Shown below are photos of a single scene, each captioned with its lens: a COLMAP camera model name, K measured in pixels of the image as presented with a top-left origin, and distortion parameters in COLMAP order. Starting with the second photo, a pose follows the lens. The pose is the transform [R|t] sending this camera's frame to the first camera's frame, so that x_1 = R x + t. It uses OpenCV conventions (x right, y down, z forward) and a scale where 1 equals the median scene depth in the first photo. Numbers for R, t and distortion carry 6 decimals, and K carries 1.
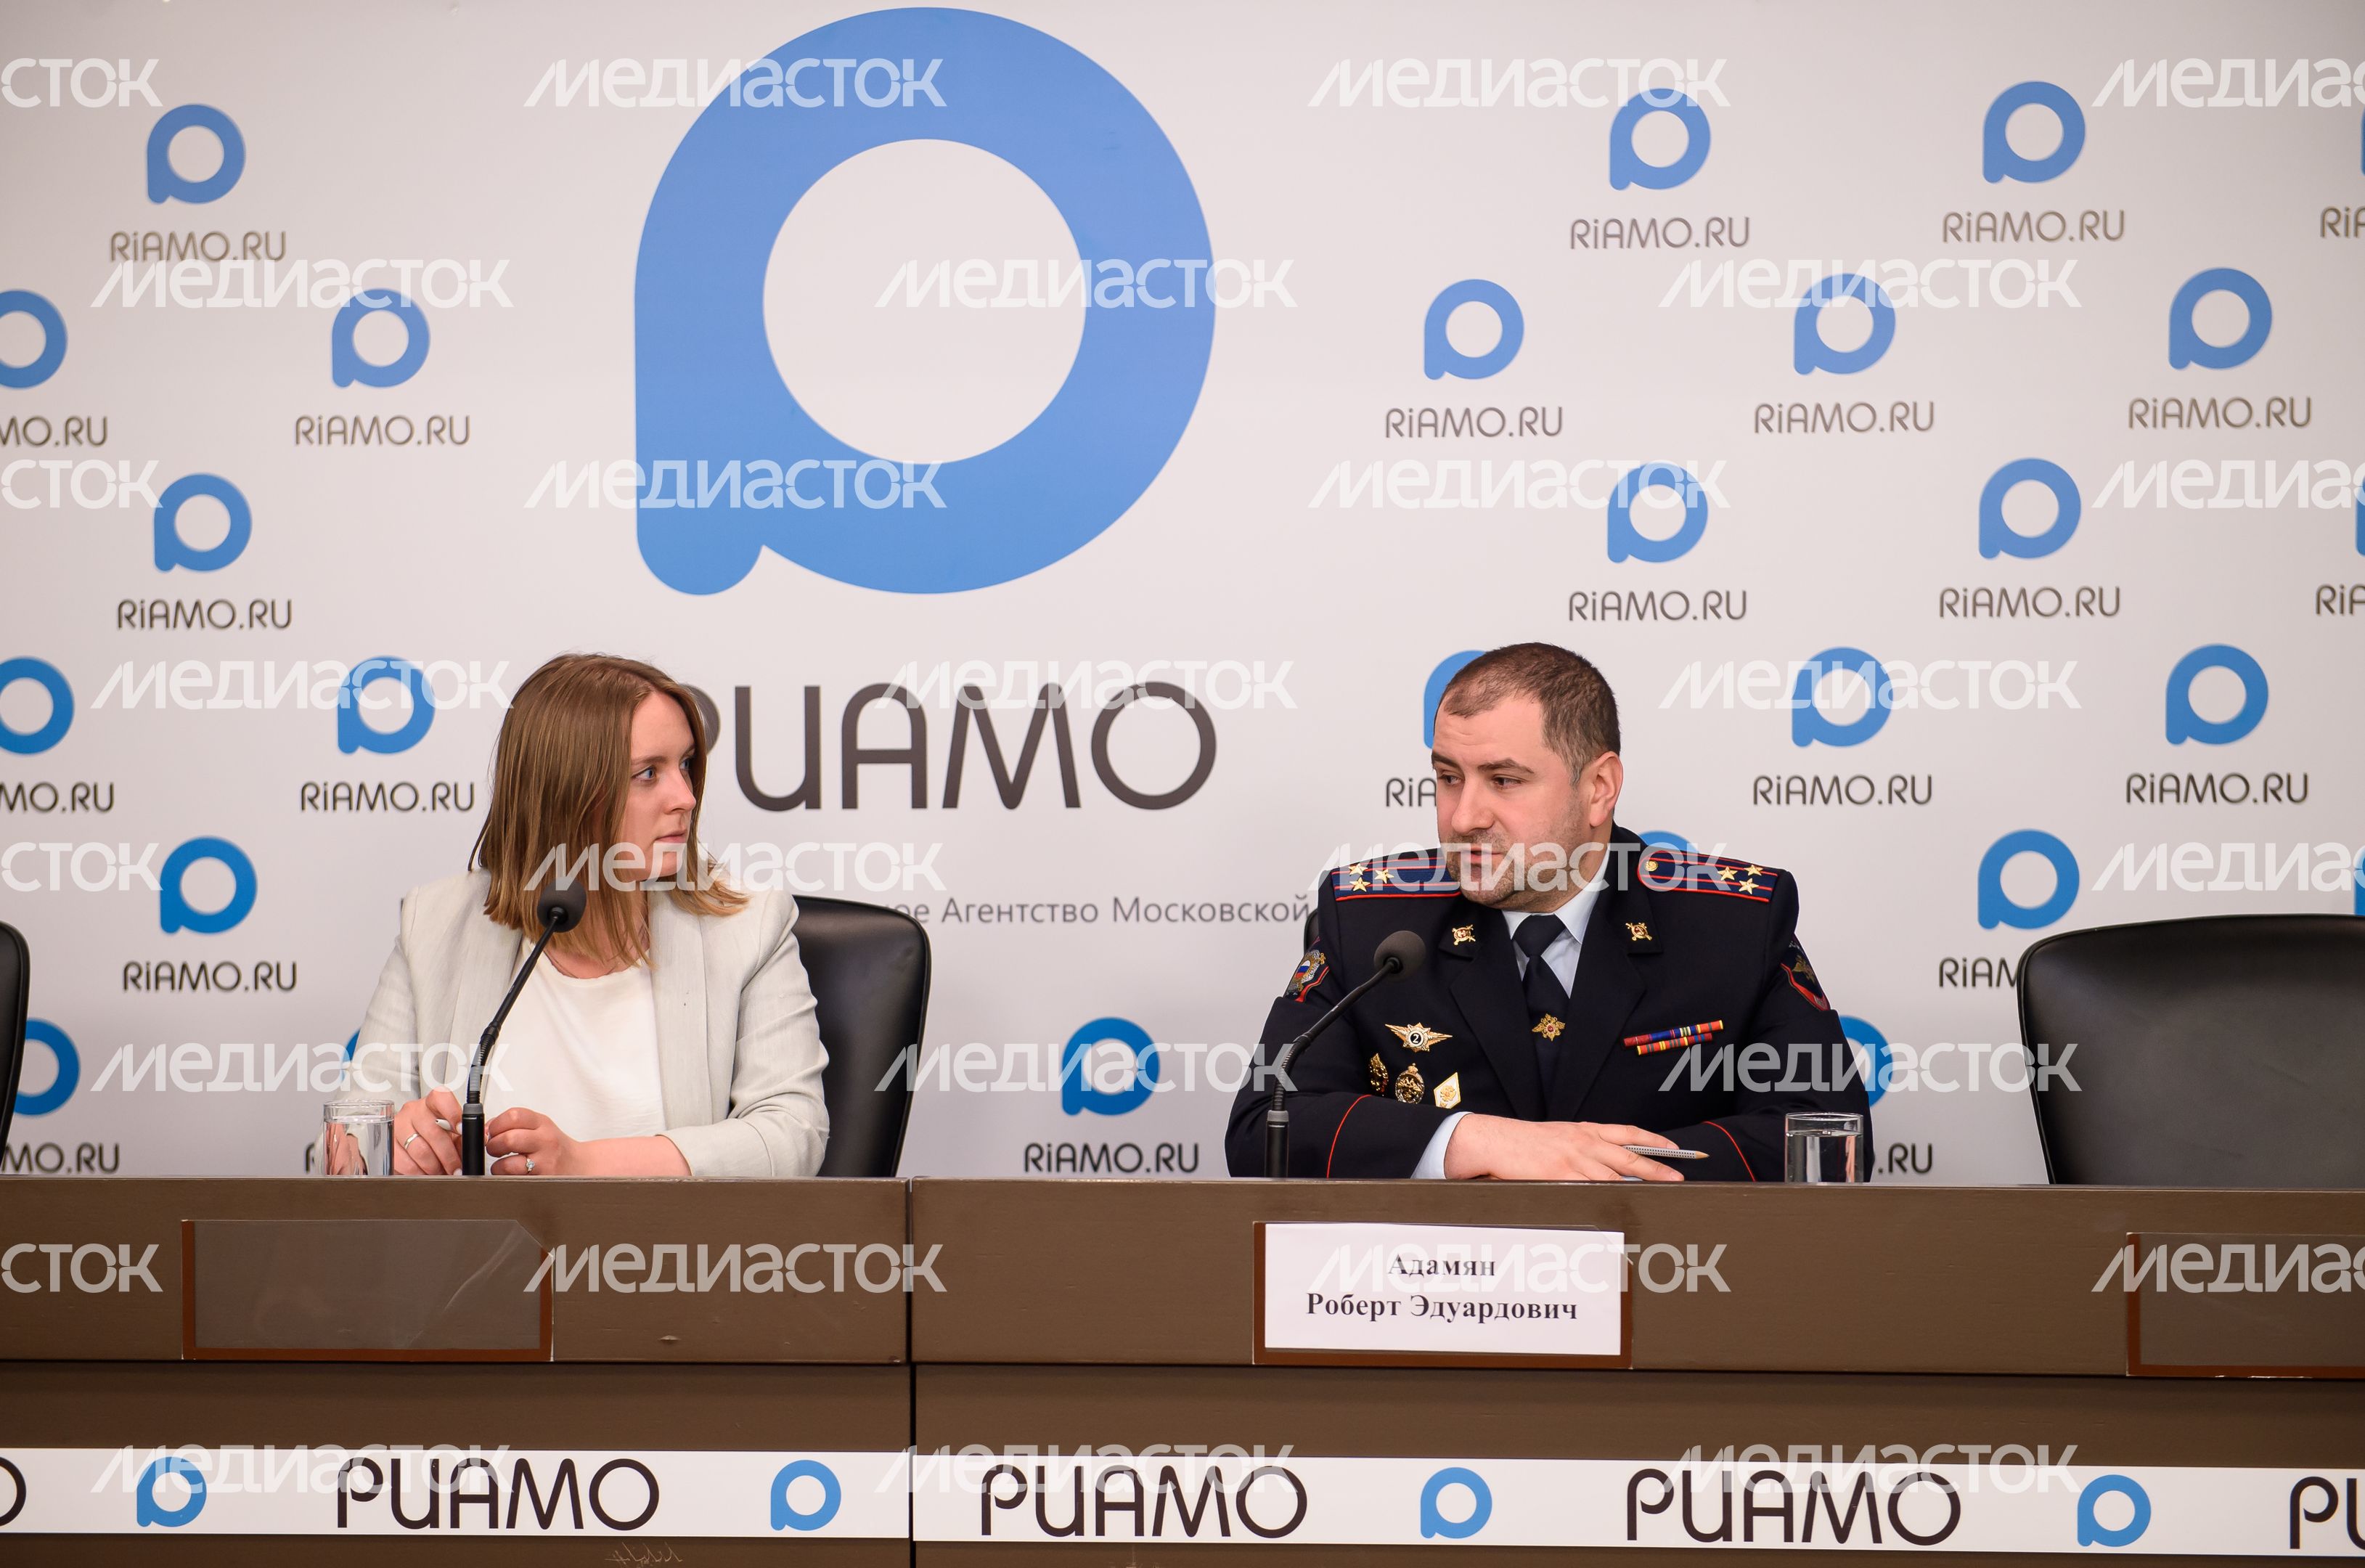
lens RADIAL K [[4271.5, 0, 1155.4], [0, 4271.5, 779.5], [0, 0, 1]] dist [0.099710, 0.000000]
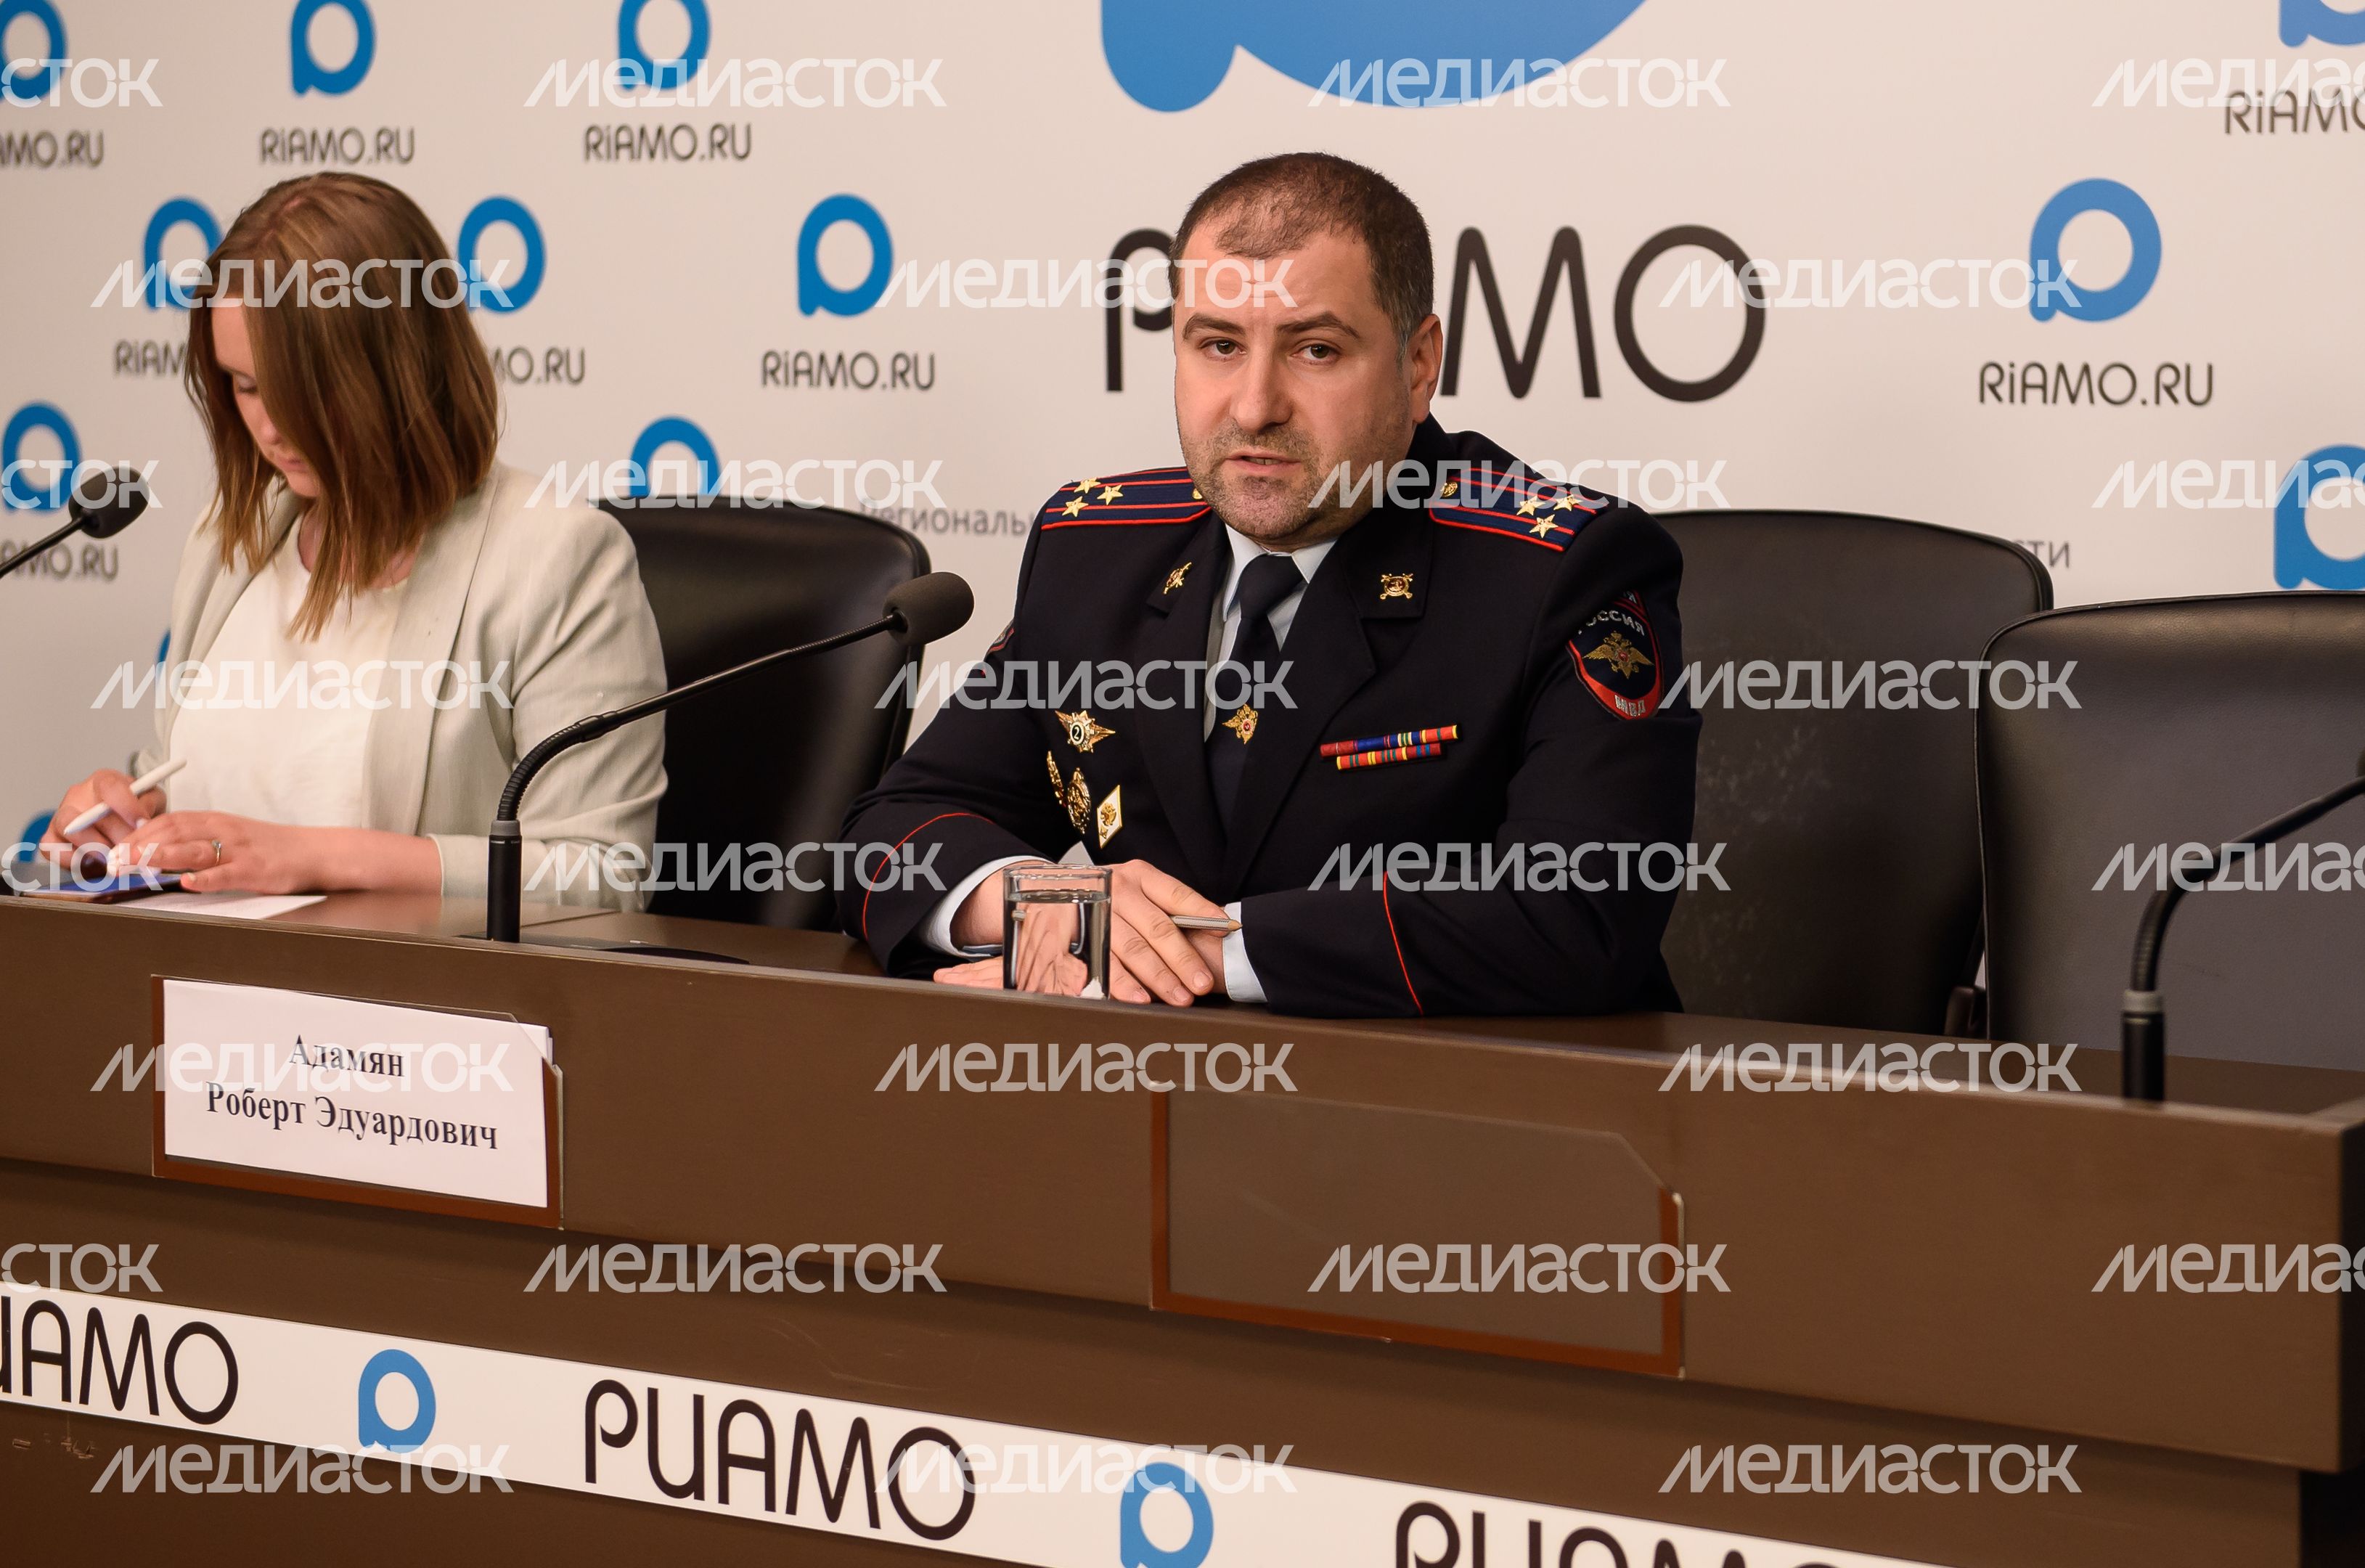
lens RADIAL K [[5268.4, 0, 1239.0], [0, 5268.4, 533.6], [0, 0, 1]] dist [0.162899, 0.000000]
pose [[0.858005, 0.026685, -0.512948, 0.570662], [-0.009667, 0.999312, 0.035817, -0.002457], [0.513551, -0.025773, 0.857672, 0.312256]]
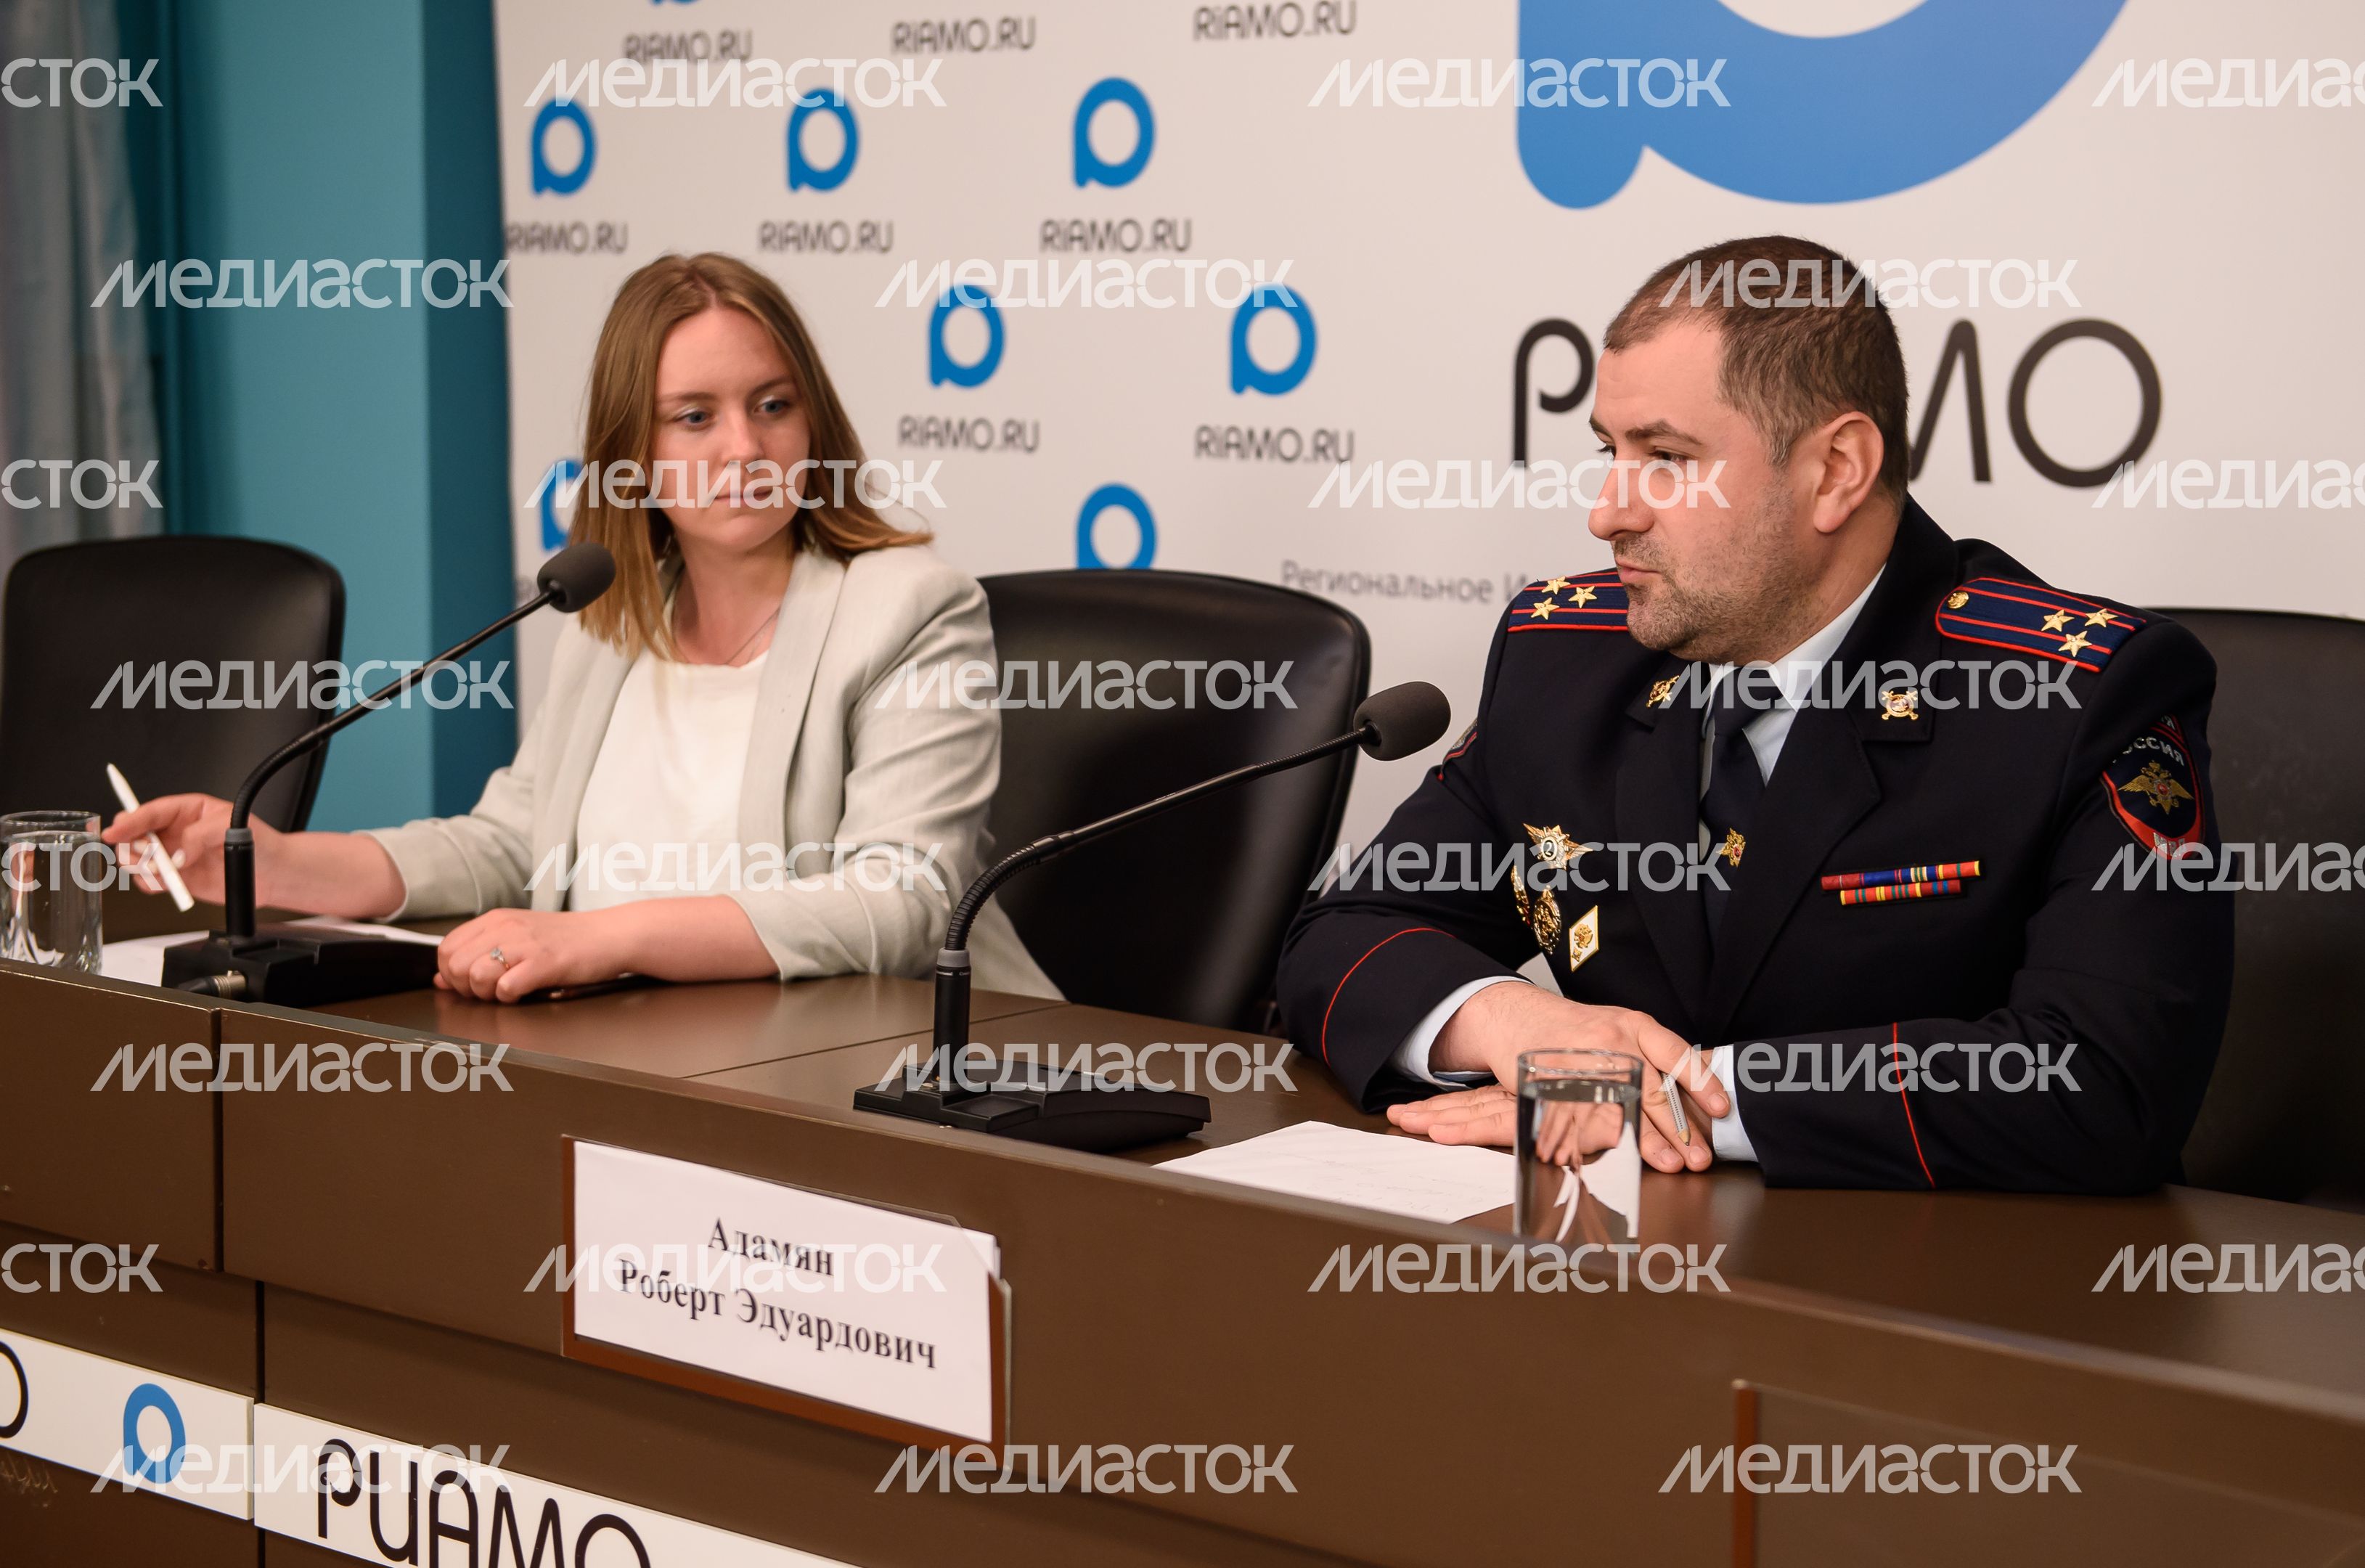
lens RADIAL K [[3804.8, 0, 1203.2], [0, 3804.8, 638.2], [0, 0, 1]] dist [0.092847, 0.000000]
pose [[0.816290, 0.055739, -0.574947, 0.386822], [-0.023363, 0.997705, 0.063553, -0.008026], [0.577170, -0.038445, 0.815719, 0.542516]]
